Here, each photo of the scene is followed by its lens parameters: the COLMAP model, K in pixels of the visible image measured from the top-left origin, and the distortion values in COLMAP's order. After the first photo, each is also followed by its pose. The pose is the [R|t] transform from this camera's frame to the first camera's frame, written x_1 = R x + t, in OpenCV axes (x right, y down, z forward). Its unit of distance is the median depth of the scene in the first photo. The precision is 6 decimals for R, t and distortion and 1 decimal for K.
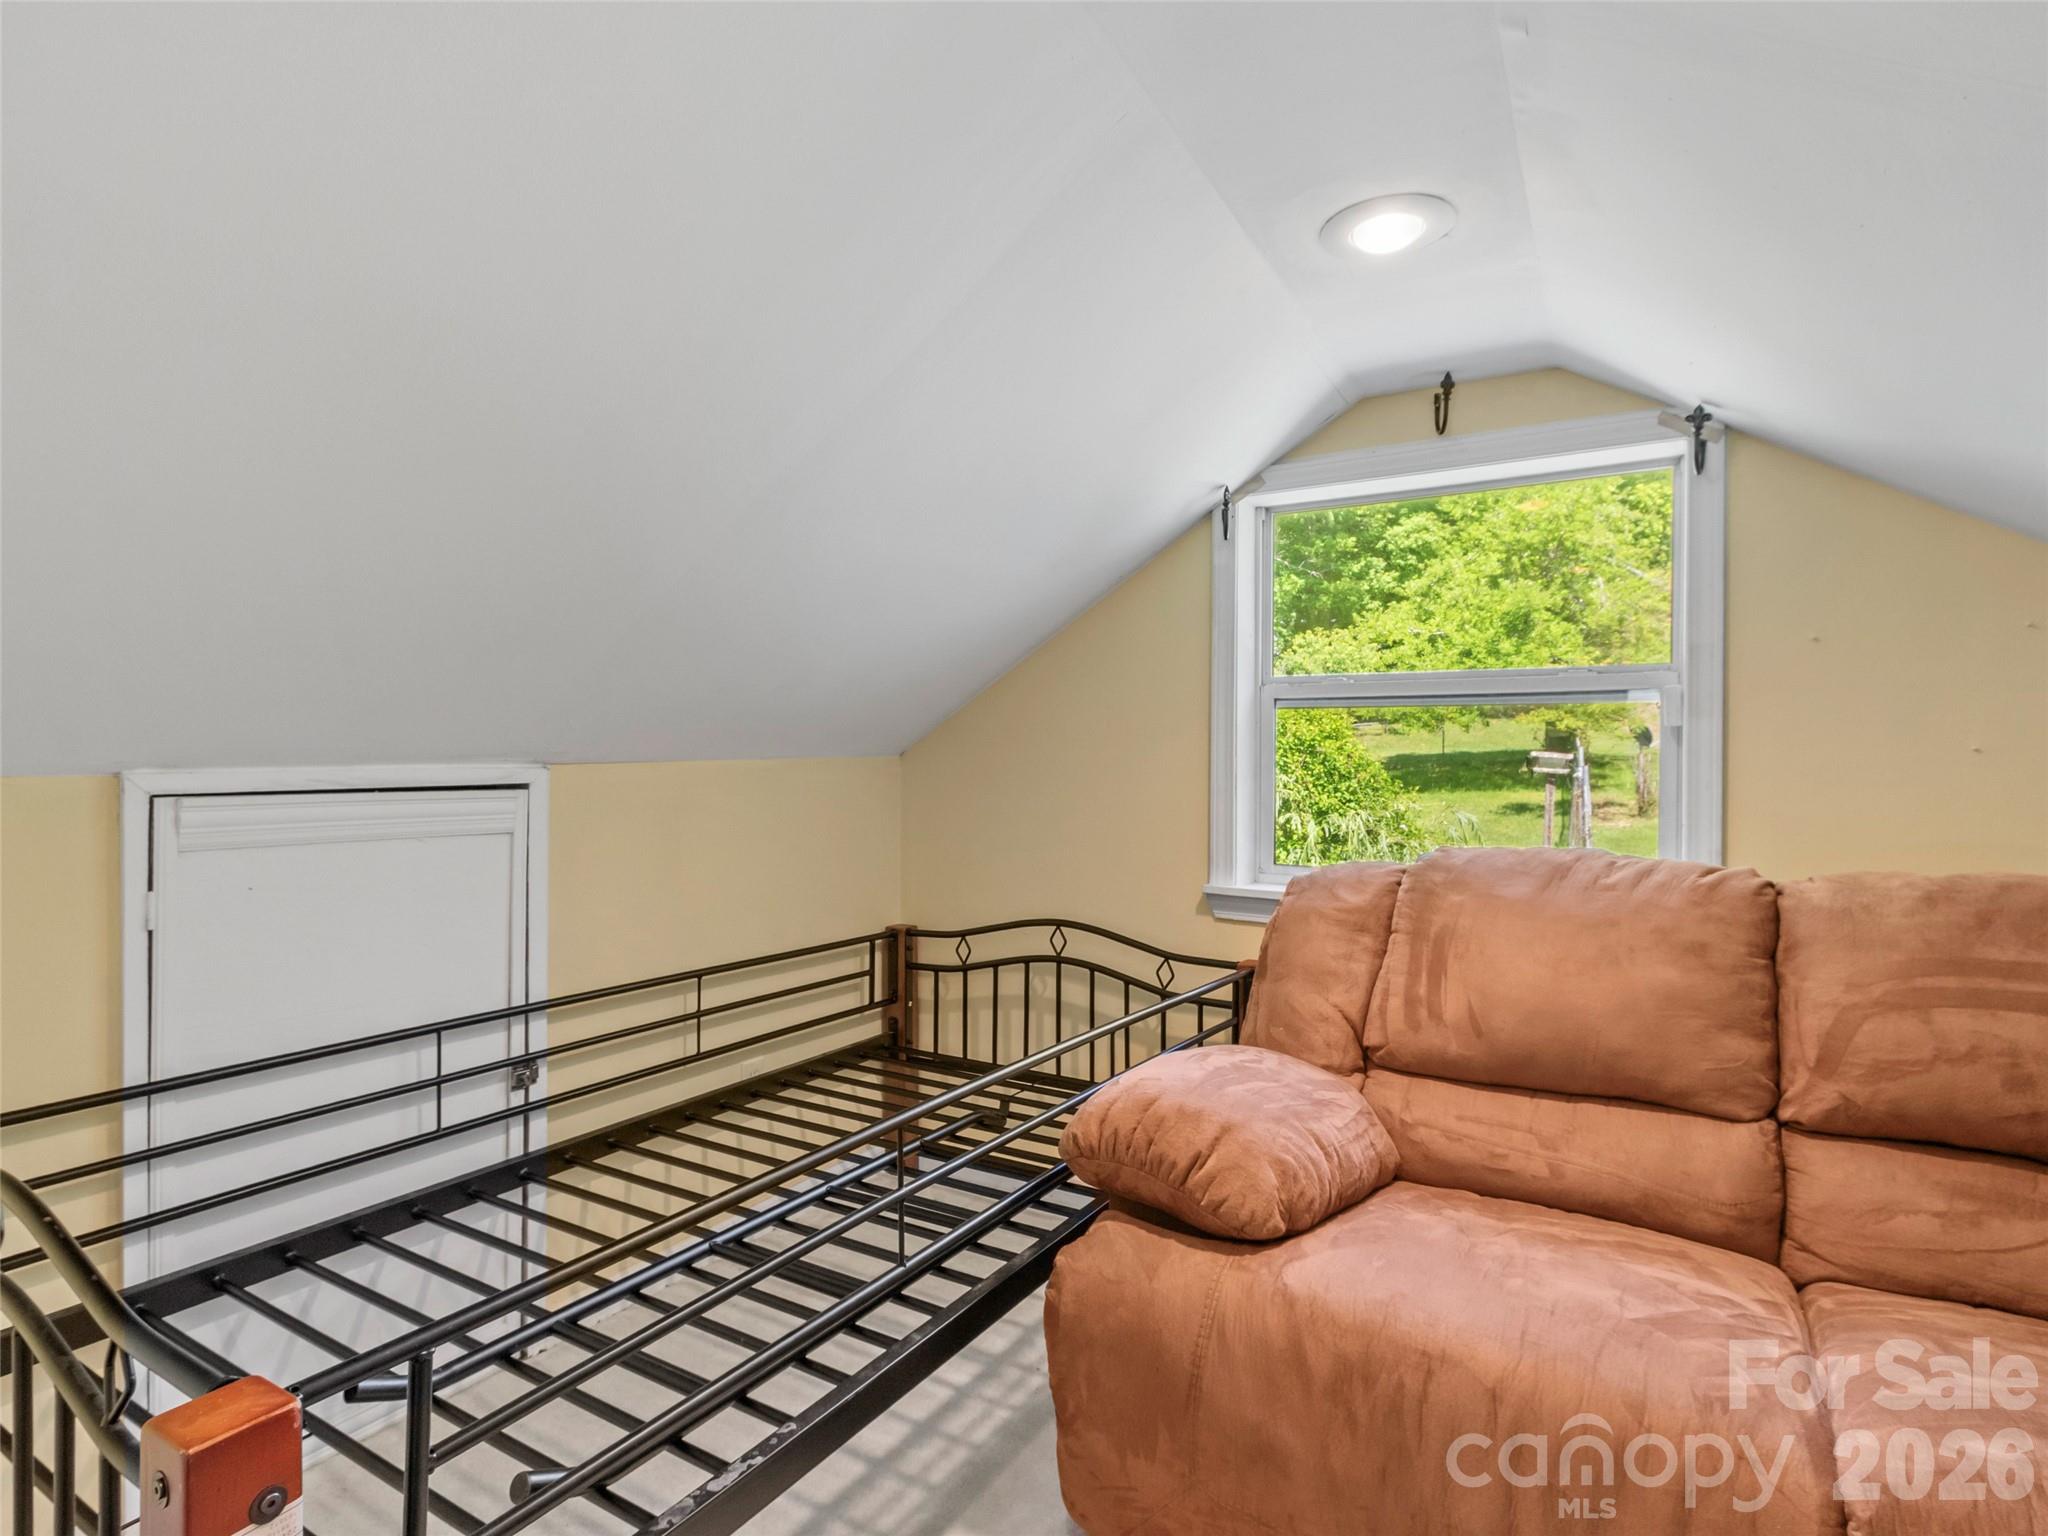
lens RADIAL K [[1057.0, 0, 1016.5], [0, 1057.0, 771.6], [0, 0, 1]] dist [0.002091, 0.001060]
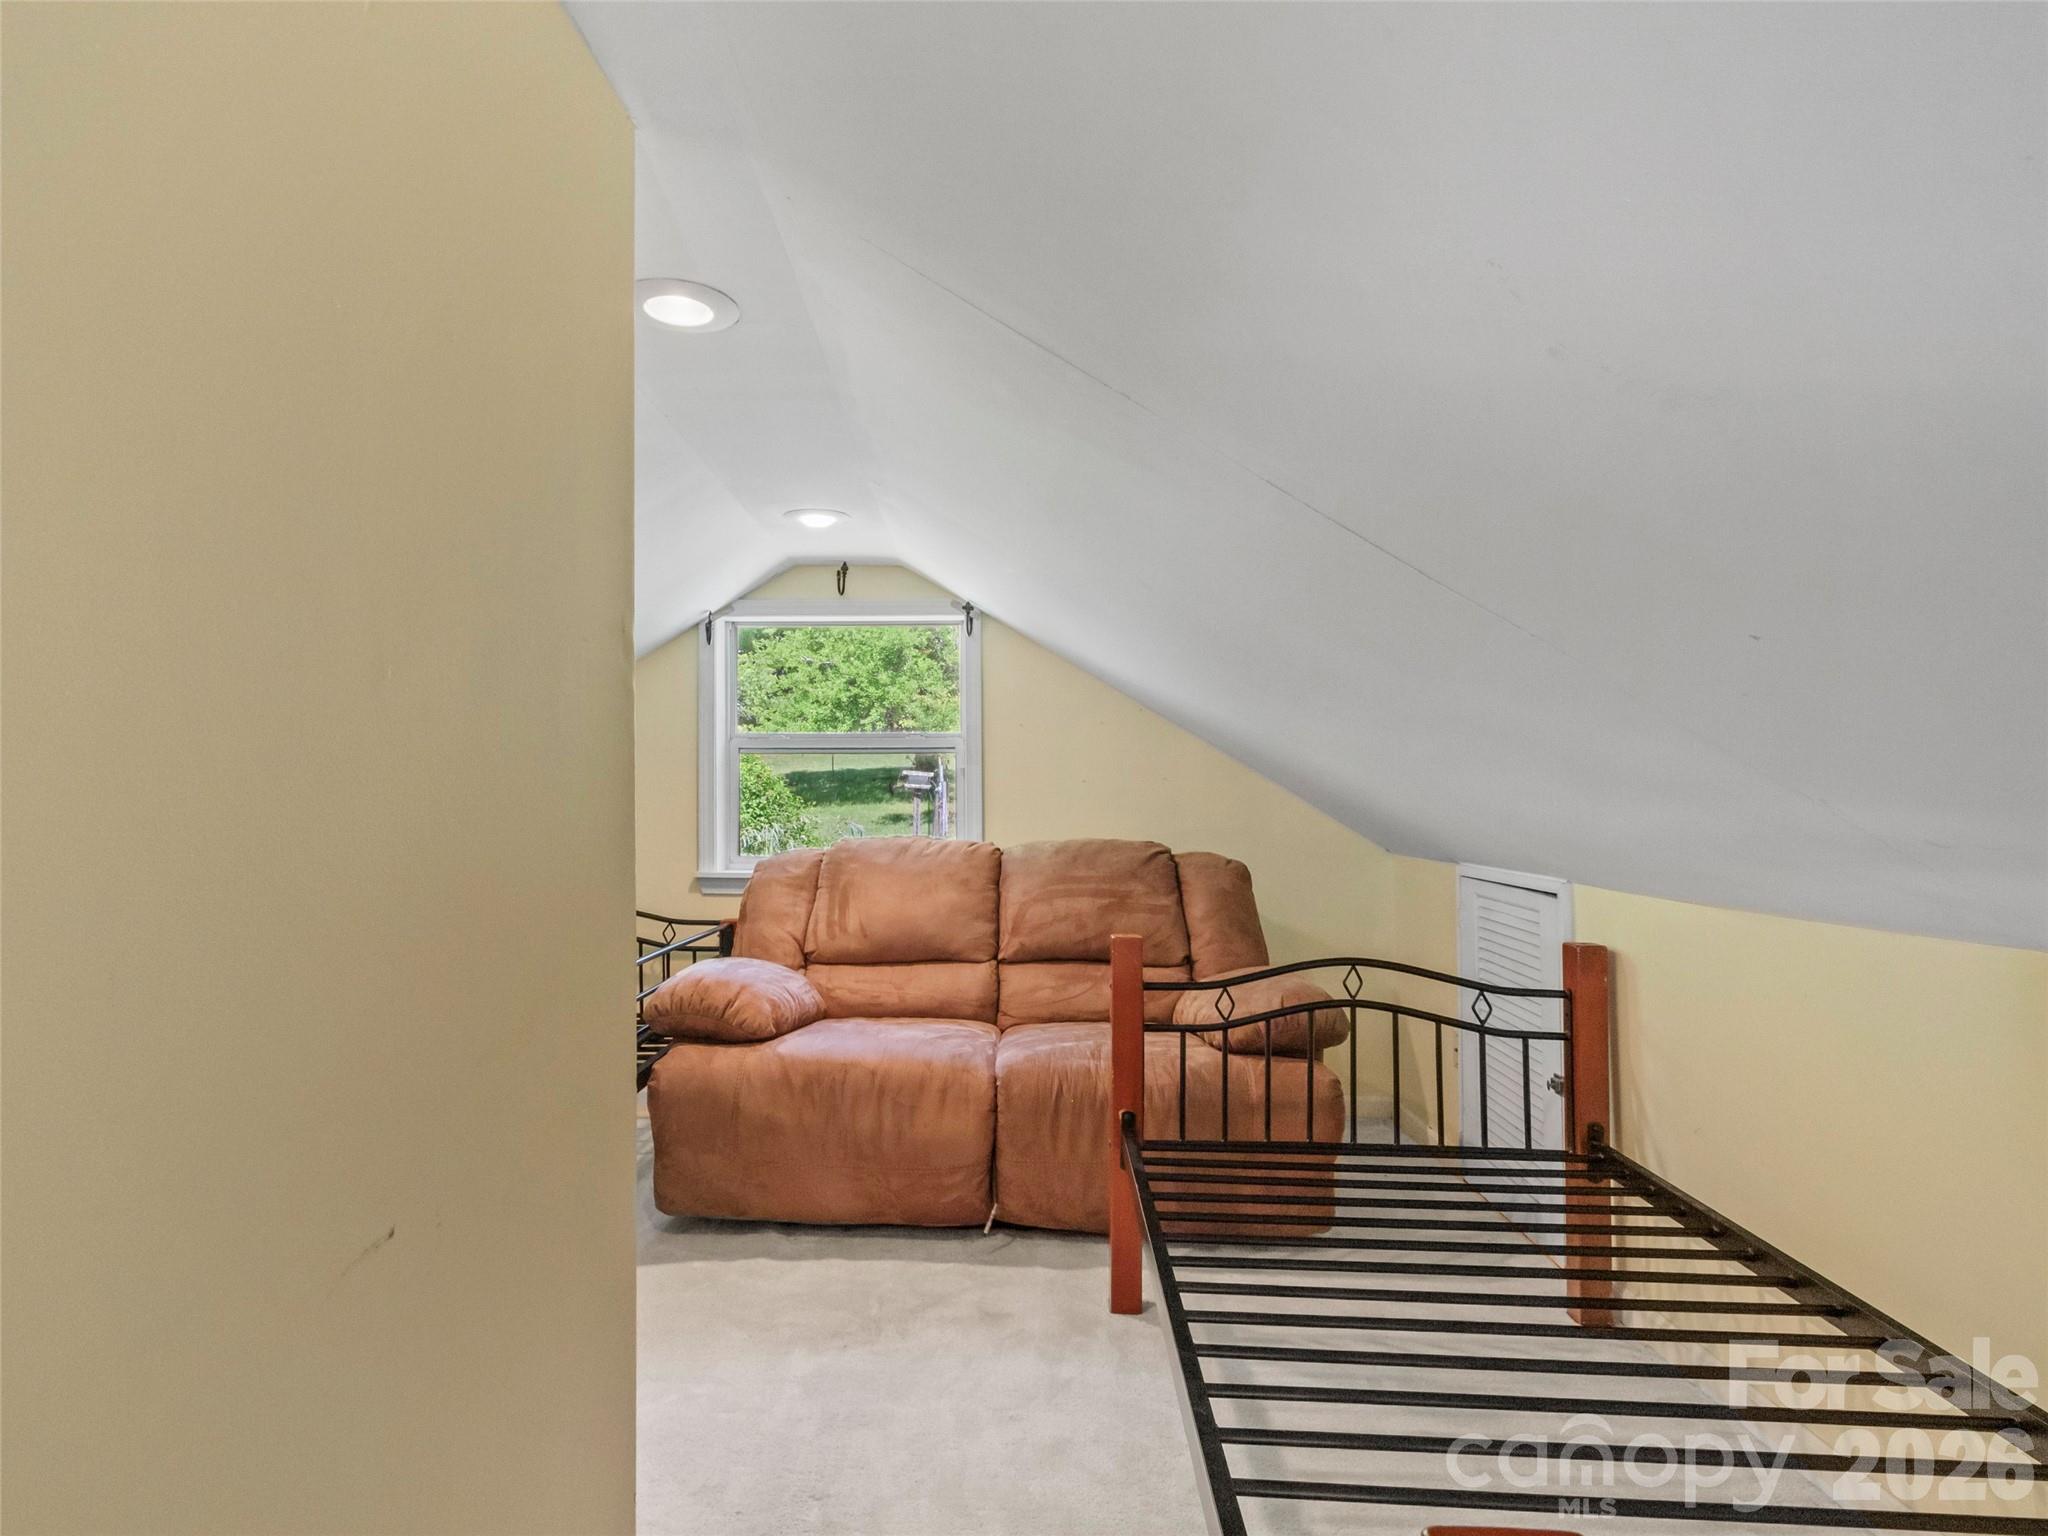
lens RADIAL K [[1057.0, 0, 1016.5], [0, 1057.0, 771.6], [0, 0, 1]] dist [0.002091, 0.001060]
pose [[0.848991, -0.004844, 0.528386, -0.314630], [0.012934, 0.999849, -0.011616, -0.016735], [-0.528250, 0.016696, 0.848925, -0.715077]]
